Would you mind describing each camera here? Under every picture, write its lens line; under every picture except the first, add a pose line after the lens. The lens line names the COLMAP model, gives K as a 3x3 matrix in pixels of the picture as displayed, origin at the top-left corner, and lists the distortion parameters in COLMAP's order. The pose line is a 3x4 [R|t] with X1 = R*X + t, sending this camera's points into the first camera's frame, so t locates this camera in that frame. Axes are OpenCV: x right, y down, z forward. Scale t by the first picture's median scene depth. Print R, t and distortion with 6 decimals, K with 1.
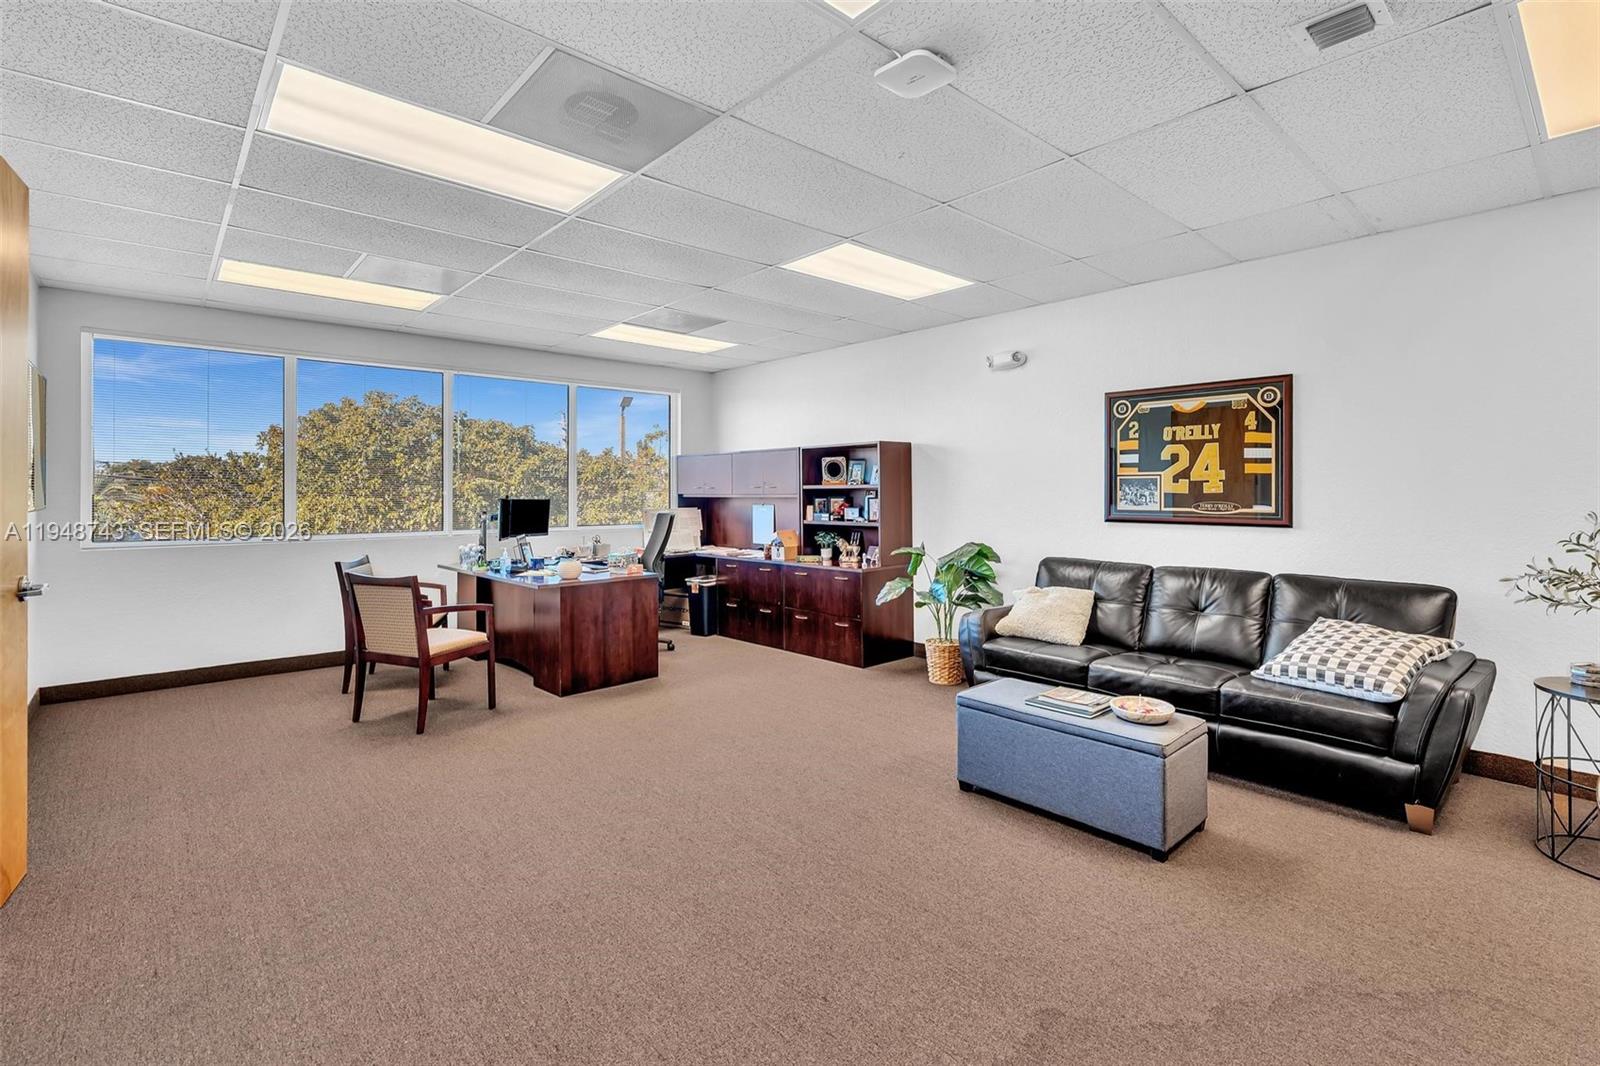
lens RADIAL K [[735.5, 0, 794.4], [0, 735.5, 489.9], [0, 0, 1]] dist [-0.002856, 0.001813]
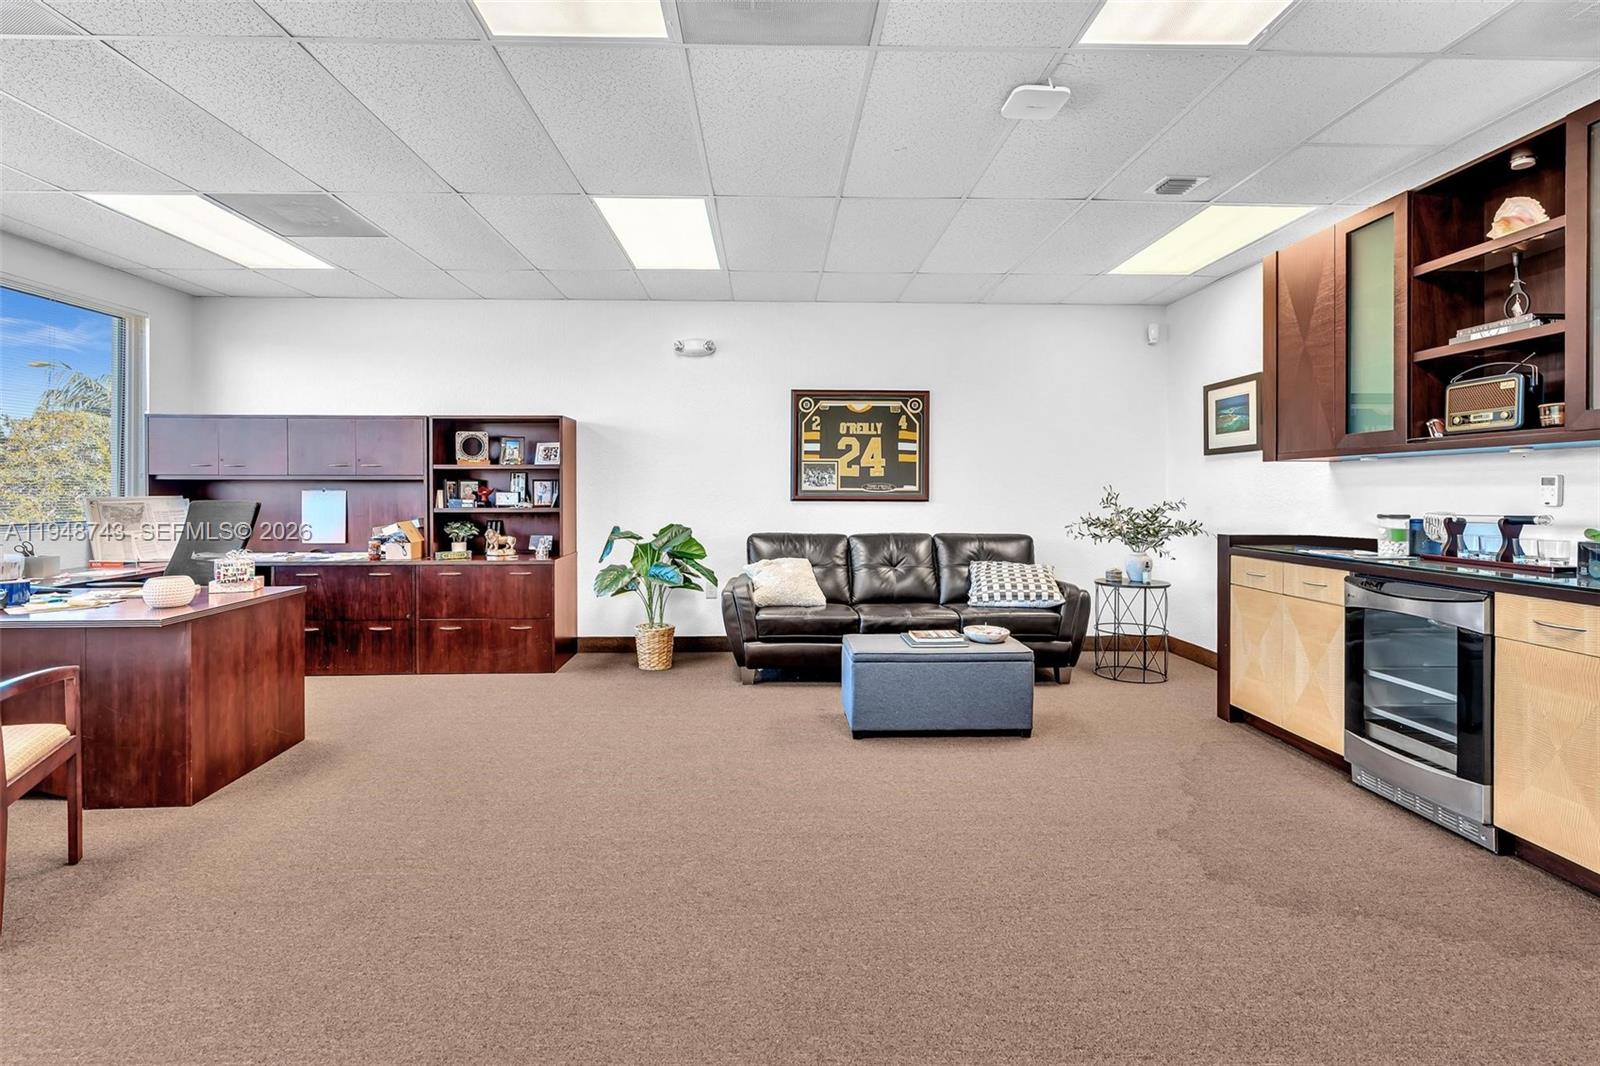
lens RADIAL K [[735.5, 0, 785.2], [0, 735.5, 492.0], [0, 0, 1]] dist [-0.002856, 0.001813]
pose [[0.642134, 0.001302, 0.766591, -0.490323], [-0.004944, 0.999985, 0.002444, 0.027664], [-0.766576, -0.005359, 0.642131, 0.272557]]
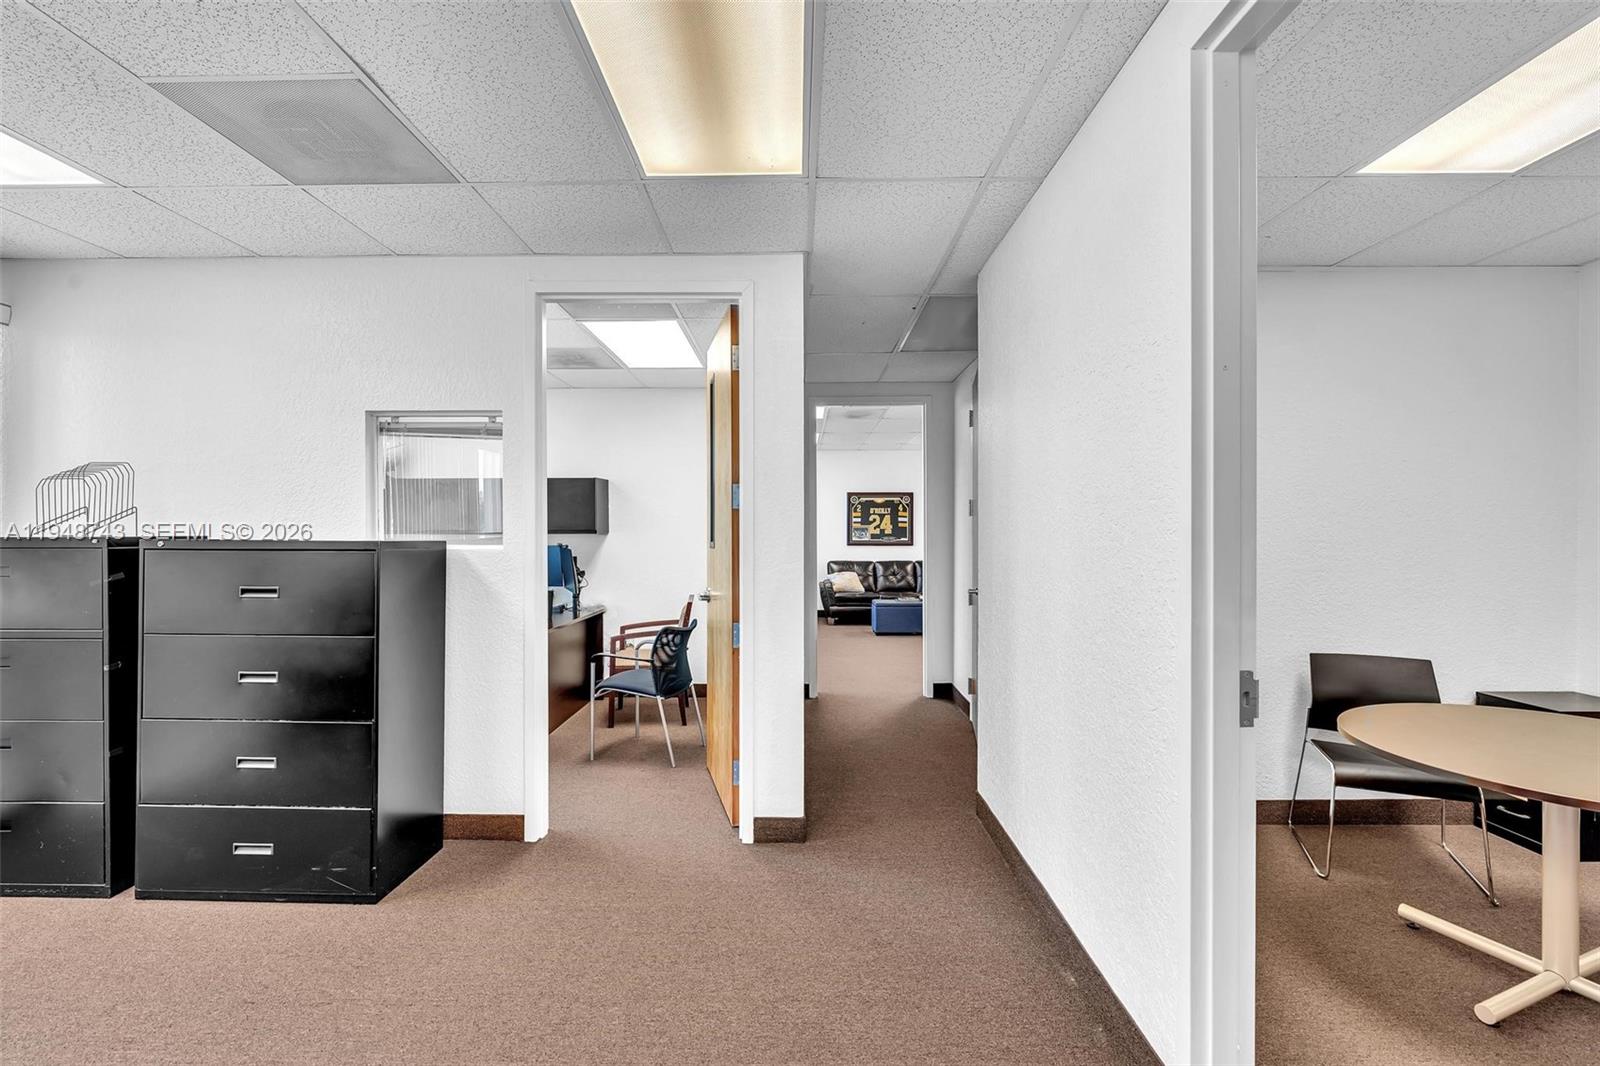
lens RADIAL K [[717.3, 0, 796.4], [0, 717.3, 532.3], [0, 0, 1]] dist [-0.007283, -0.000078]
pose [[0.662187, 0.002209, 0.749335, -1.513902], [-0.001511, 0.999998, -0.001613, 0.003953], [-0.749337, -0.000064, 0.662189, -0.456279]]
